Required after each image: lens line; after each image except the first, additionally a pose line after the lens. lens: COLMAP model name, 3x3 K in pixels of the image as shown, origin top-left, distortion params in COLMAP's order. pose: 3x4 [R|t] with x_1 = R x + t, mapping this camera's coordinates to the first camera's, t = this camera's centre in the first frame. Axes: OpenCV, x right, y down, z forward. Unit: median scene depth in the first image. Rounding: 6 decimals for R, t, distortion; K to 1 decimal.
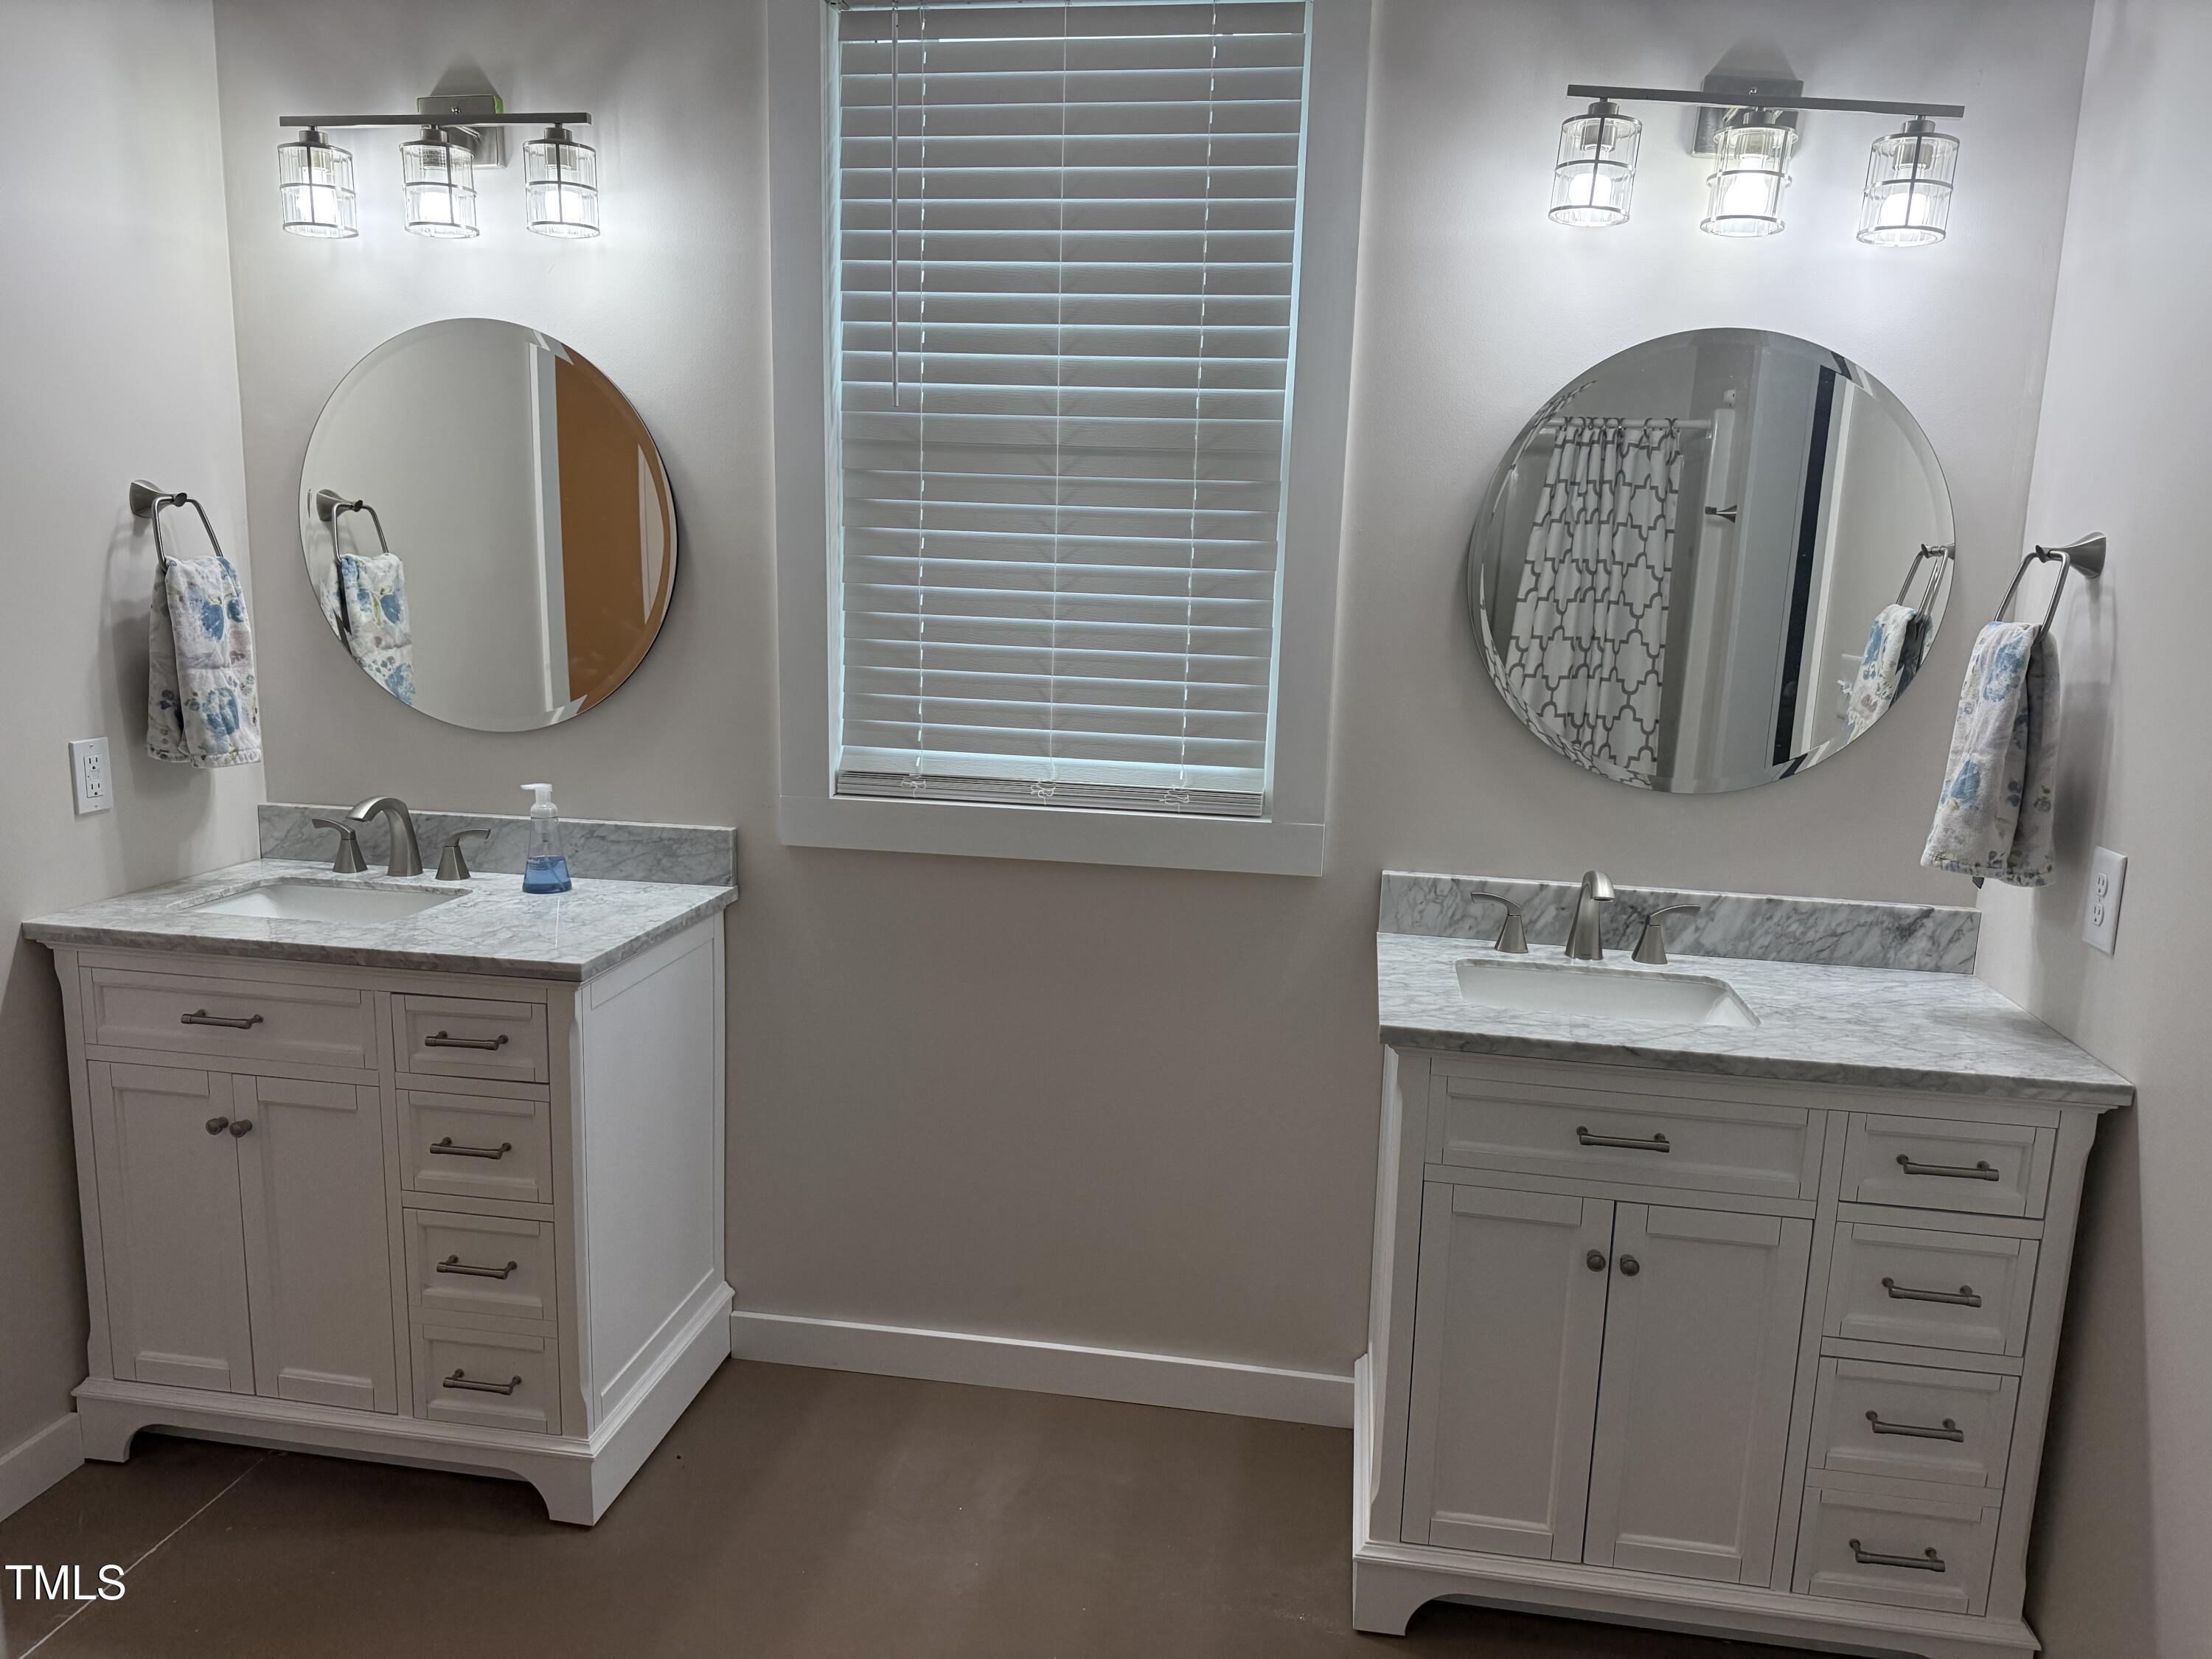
lens RADIAL K [[1551.6, 0, 1106.9], [0, 1551.6, 831.7], [0, 0, 1]] dist [0.145168, -0.252773]
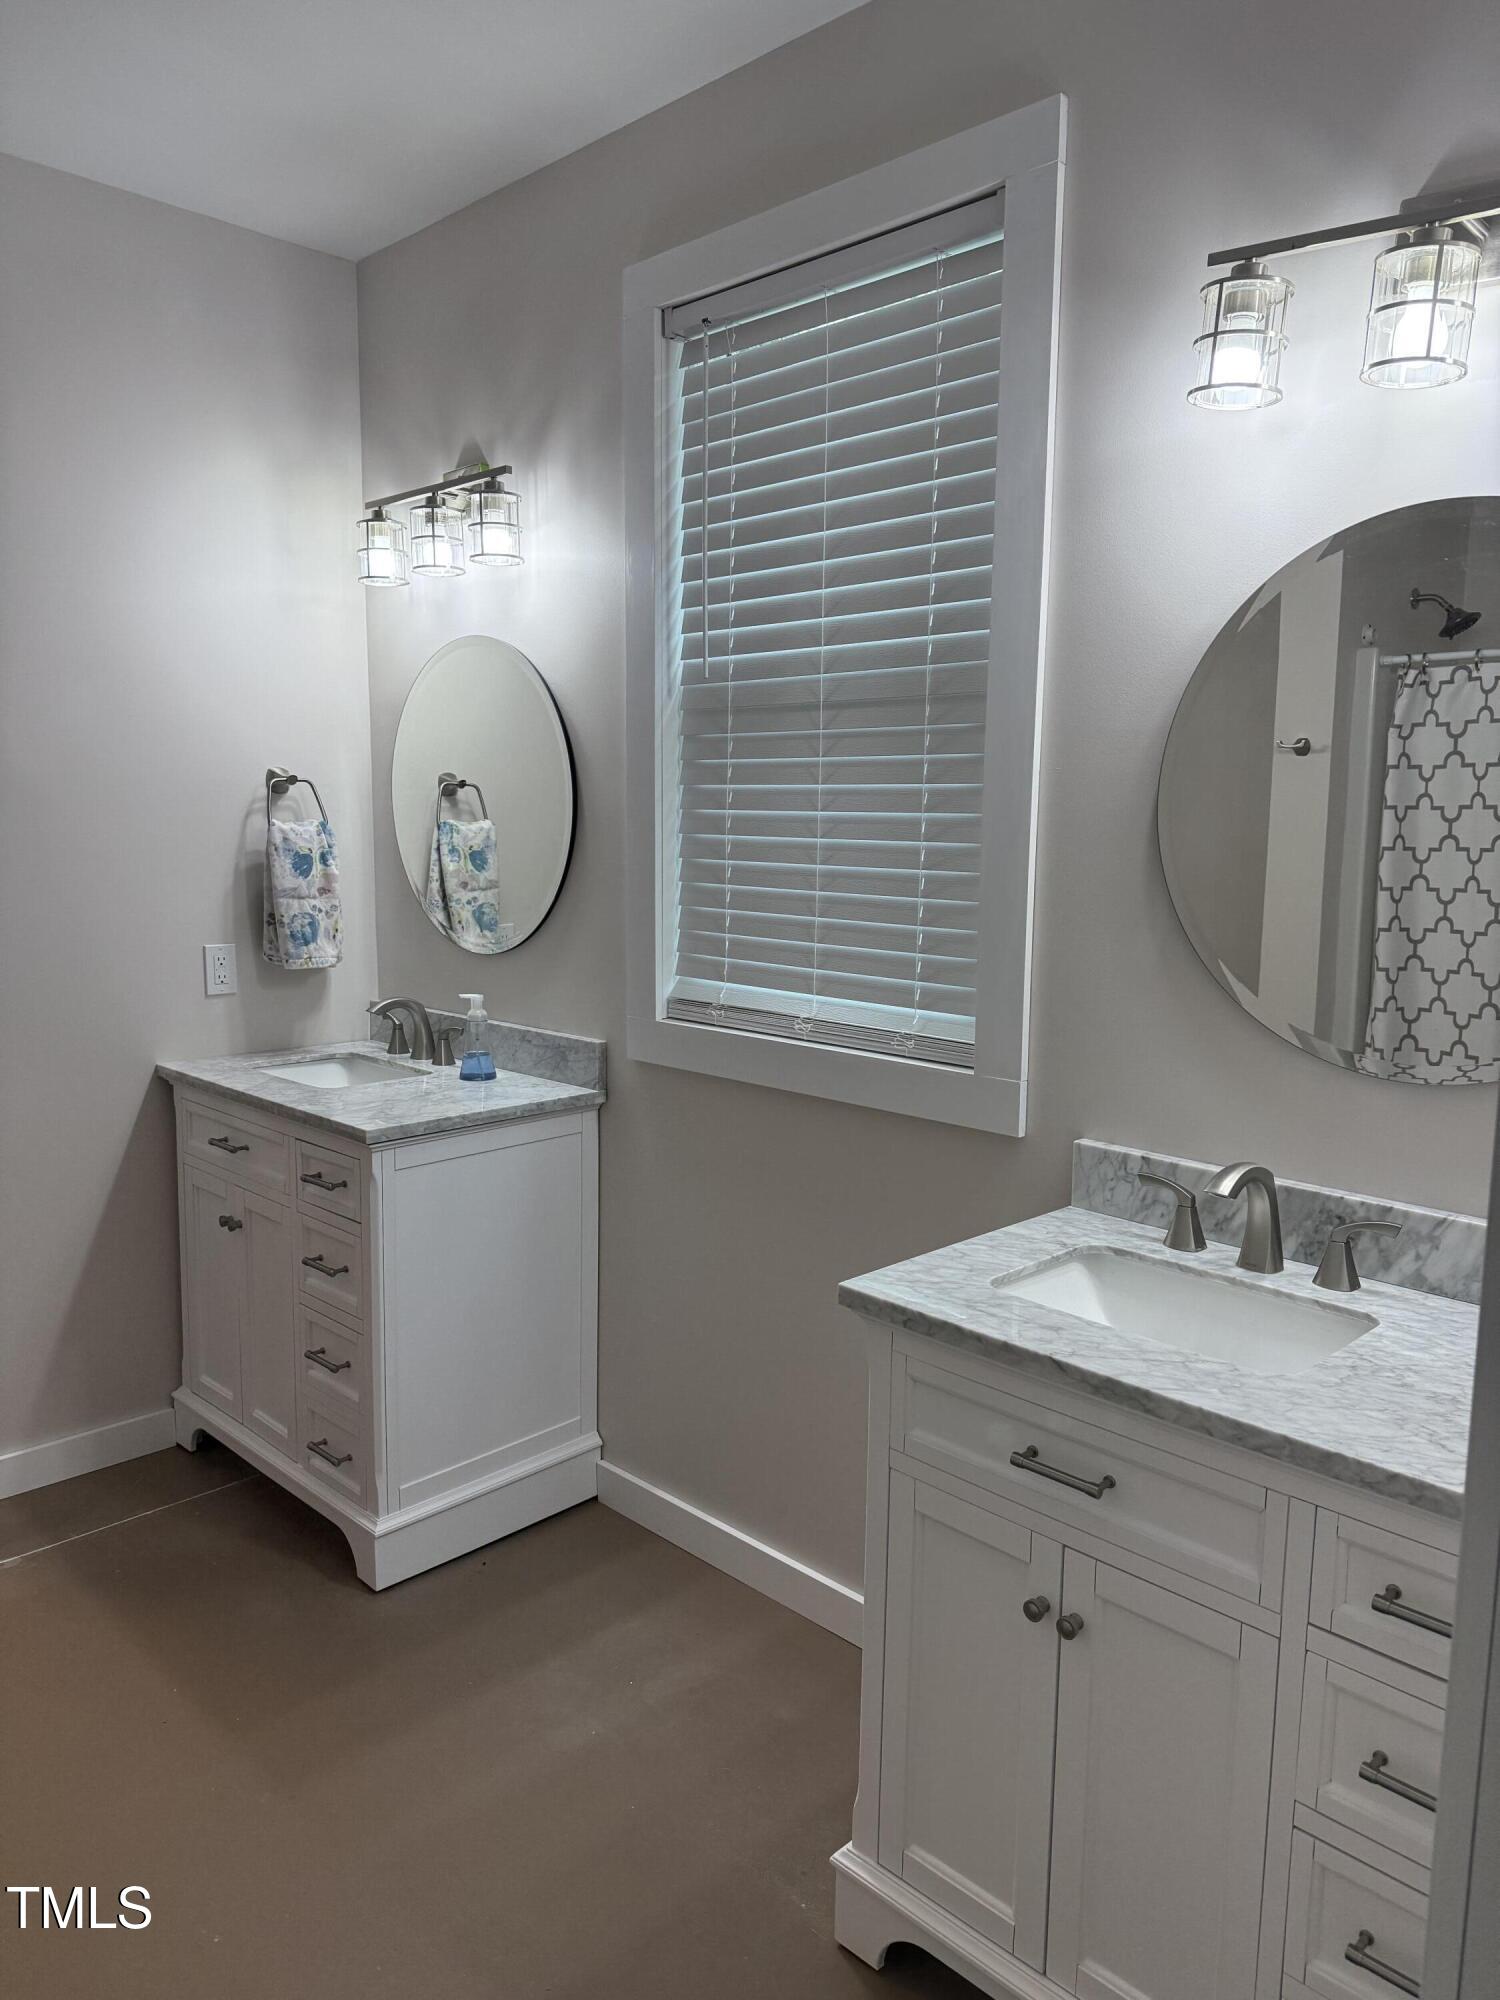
lens RADIAL K [[1402.9, 0, 753.4], [0, 1402.9, 992.4], [0, 0, 1]] dist [0.145168, -0.252773]
pose [[0.807937, 0.054570, -0.586737, 0.506947], [-0.091894, 0.995189, -0.033980, -0.014269], [0.582060, 0.081371, 0.809064, 0.217827]]
